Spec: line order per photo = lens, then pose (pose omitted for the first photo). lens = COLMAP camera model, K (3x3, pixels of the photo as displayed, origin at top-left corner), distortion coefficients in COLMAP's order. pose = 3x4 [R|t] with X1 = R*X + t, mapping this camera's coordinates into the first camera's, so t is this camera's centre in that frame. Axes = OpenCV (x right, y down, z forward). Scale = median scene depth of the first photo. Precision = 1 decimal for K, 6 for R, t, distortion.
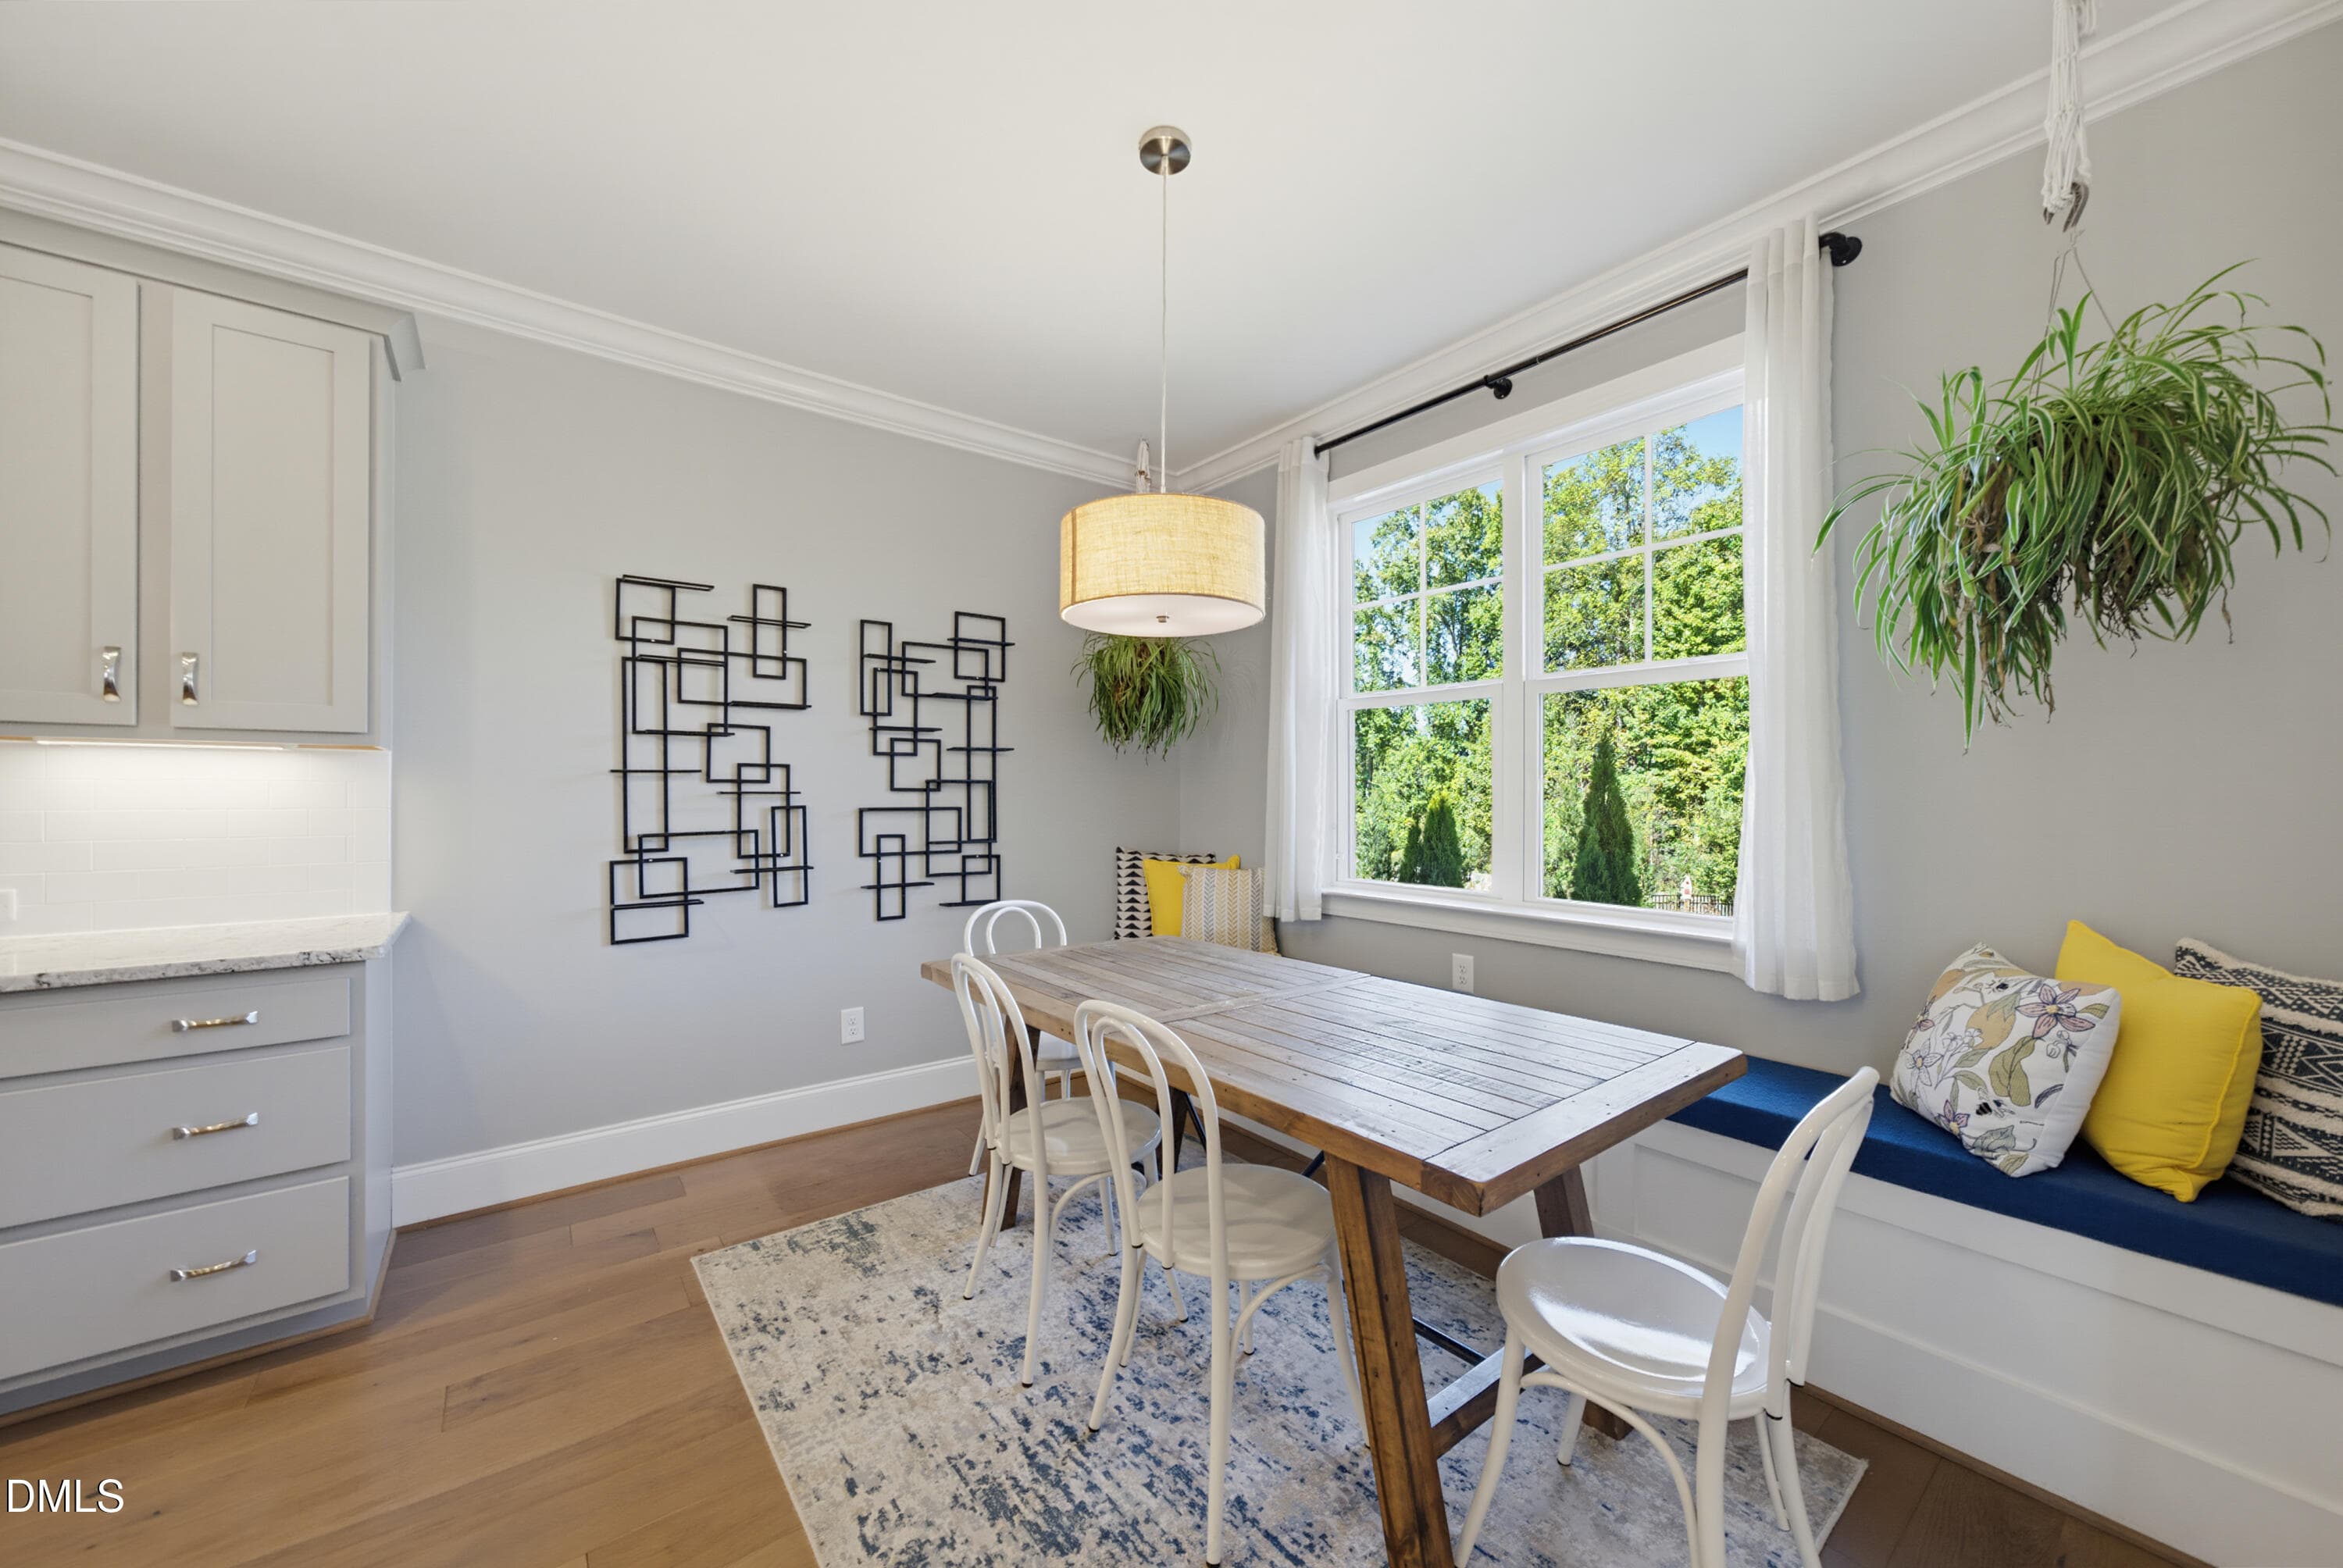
lens RADIAL K [[866.3, 0, 1193.9], [0, 866.3, 794.6], [0, 0, 1]] dist [-0.000578, 0.000383]
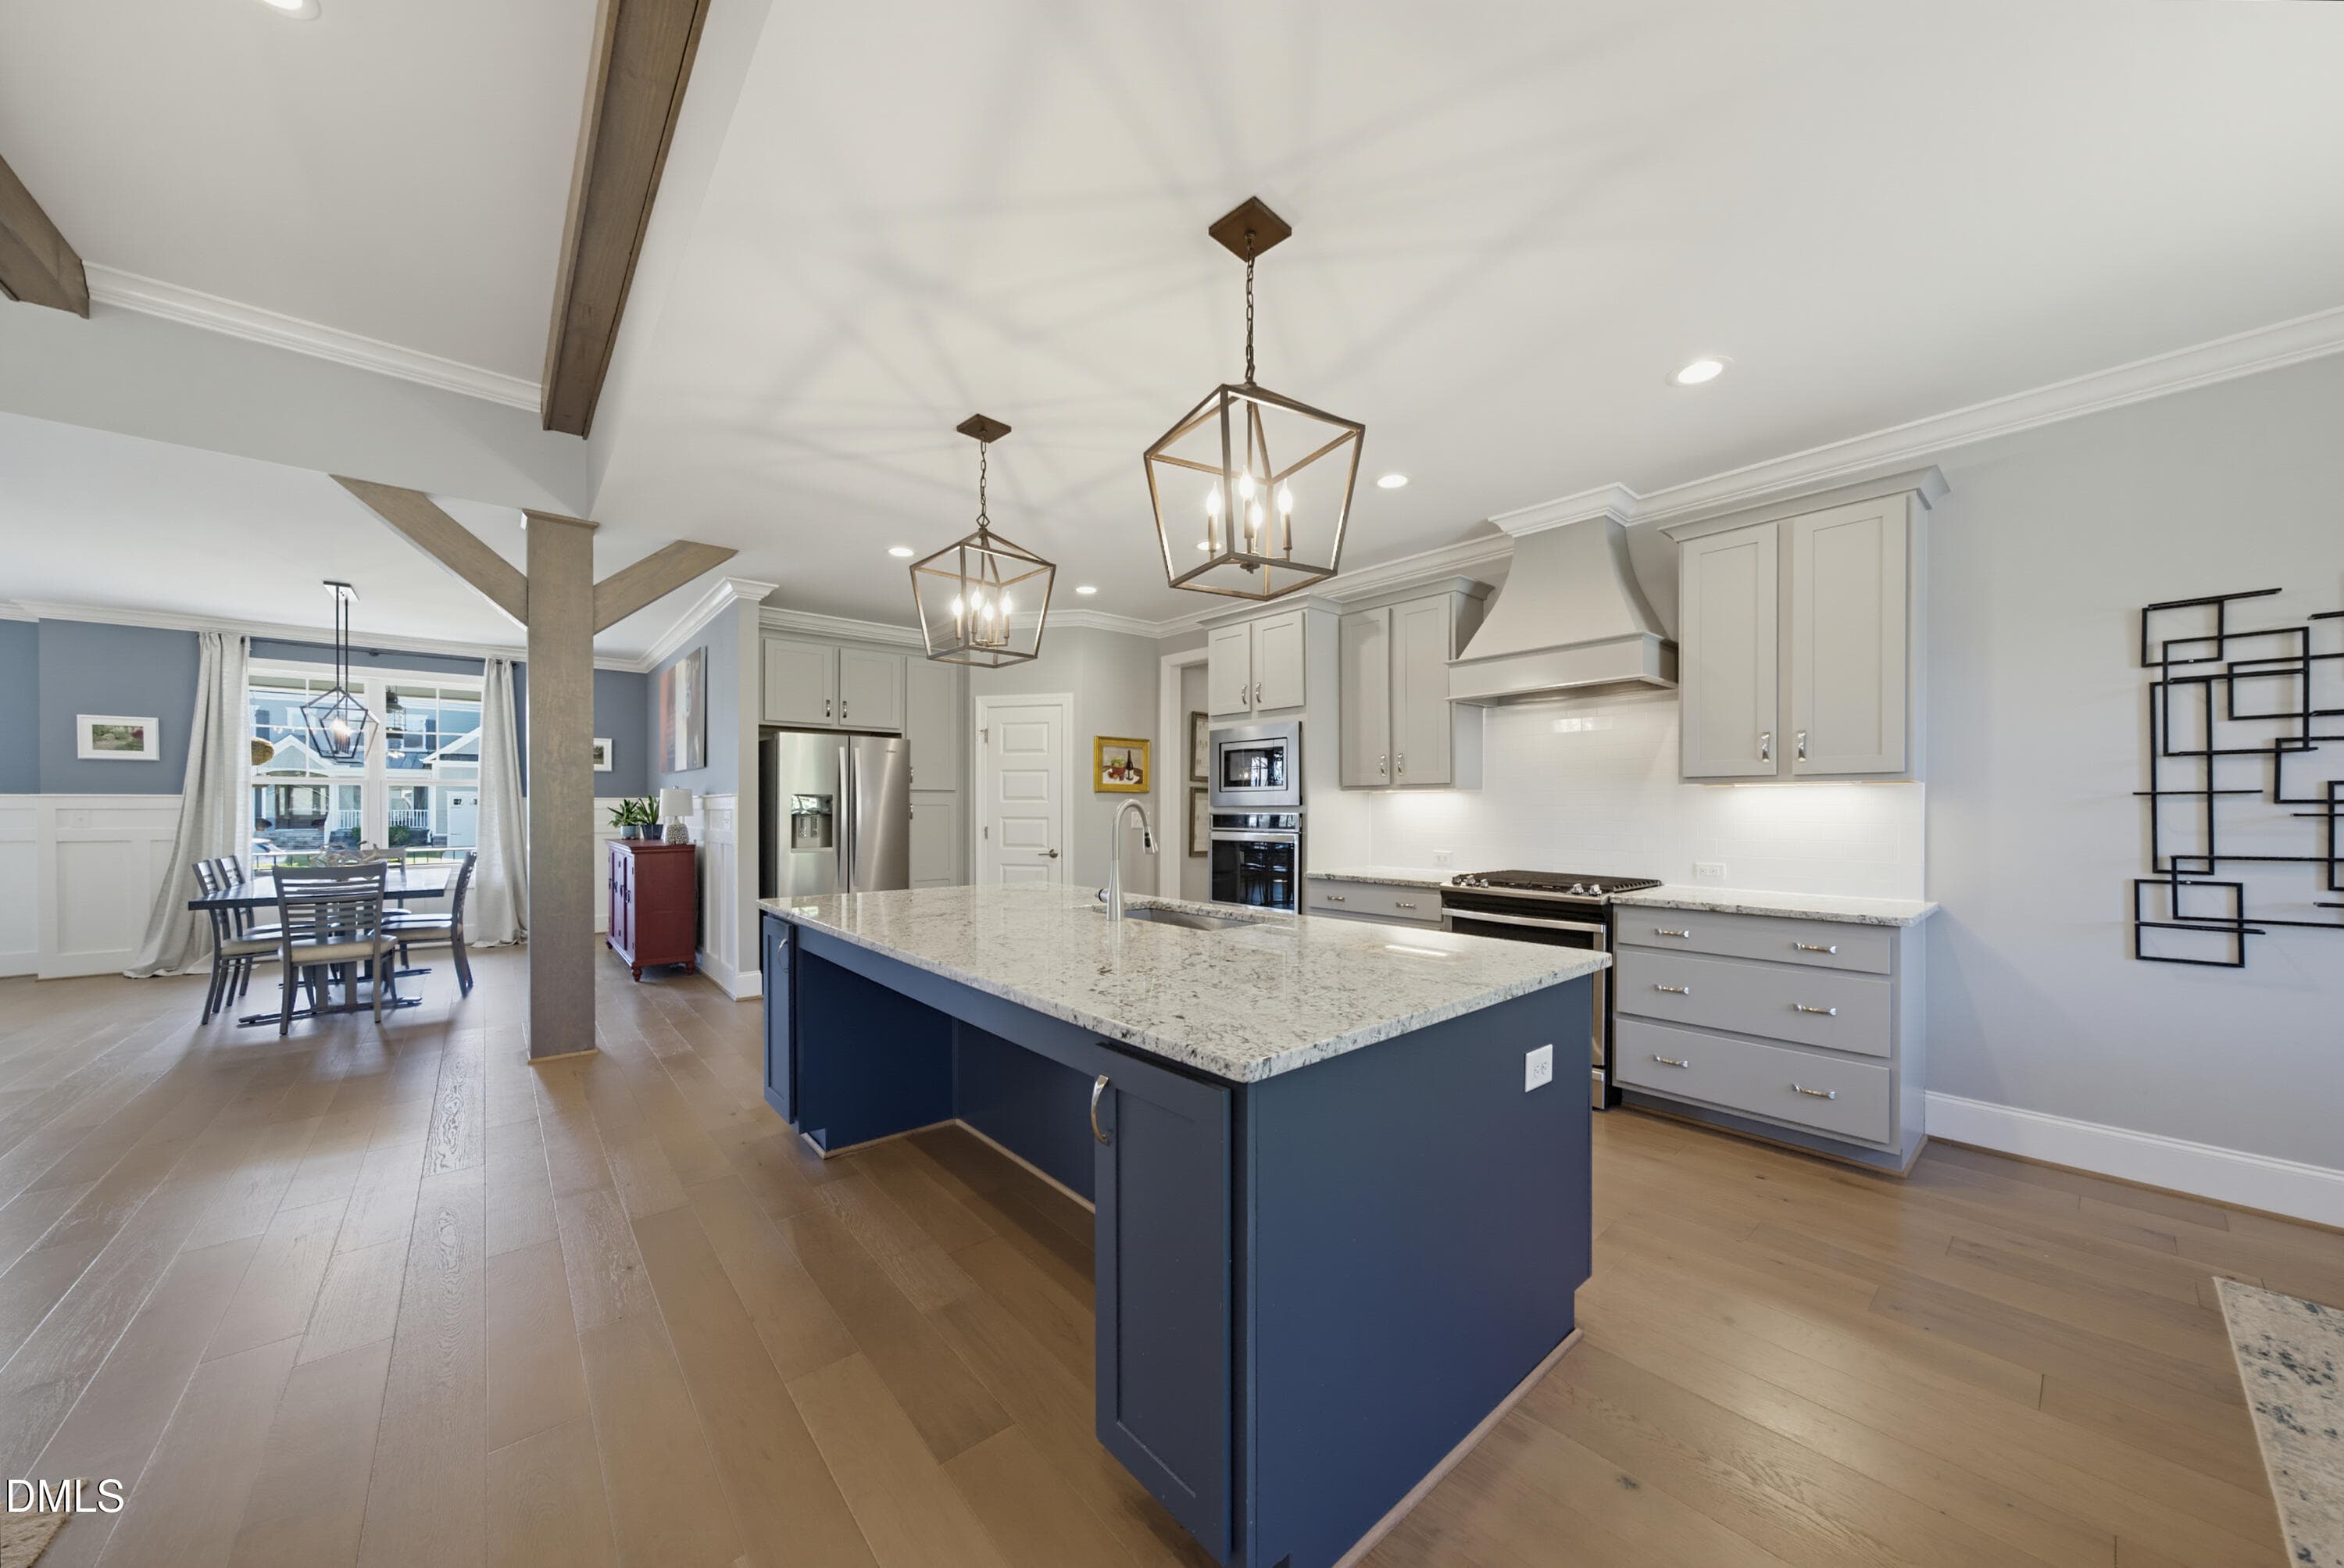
lens RADIAL K [[793.2, 0, 1172.7], [0, 793.2, 805.3], [0, 0, 1]] dist [-0.000804, 0.000399]
pose [[0.038940, -0.003200, -0.999236, 0.223416], [-0.002536, 0.999991, -0.003301, -0.006318], [0.999238, 0.002662, 0.038932, -0.189048]]
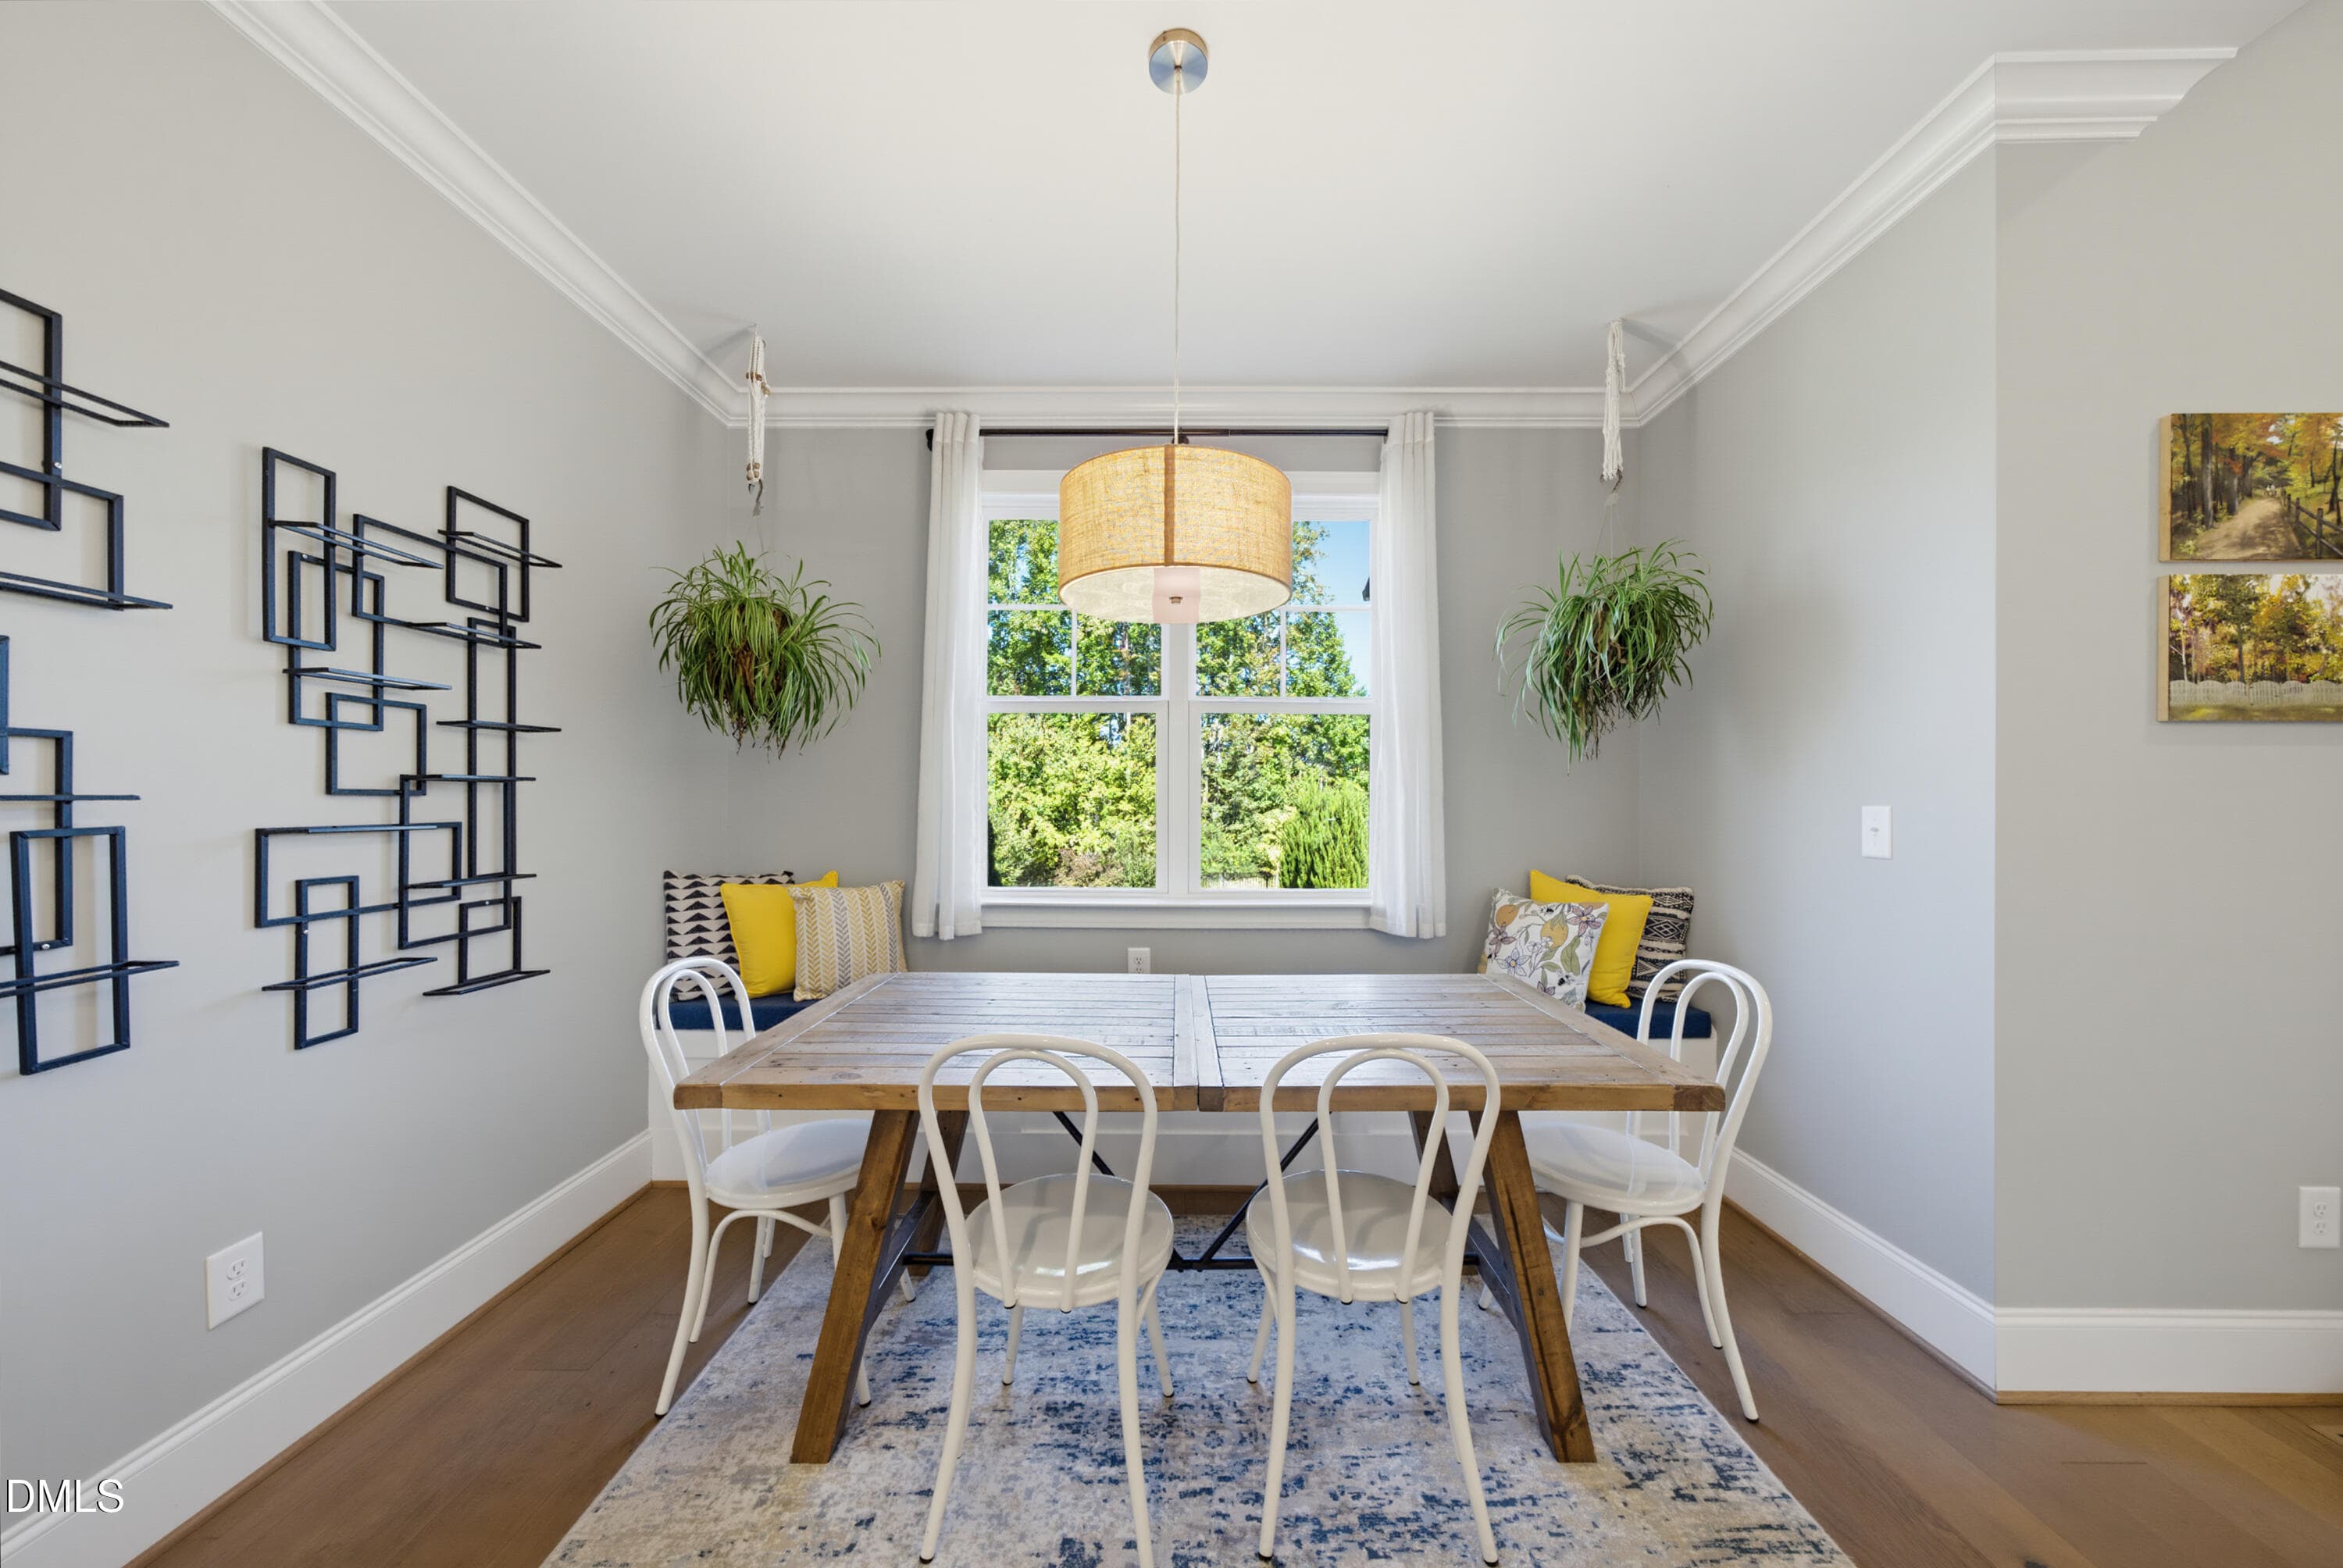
lens RADIAL K [[775.2, 0, 1134.8], [0, 775.2, 798.5], [0, 0, 1]] dist [0.009314, 0.000077]
pose [[0.636264, -0.001032, 0.771471, -0.444861], [-0.001253, 0.999996, 0.002371, -0.003978], [-0.771470, -0.002476, 0.636261, 0.355993]]
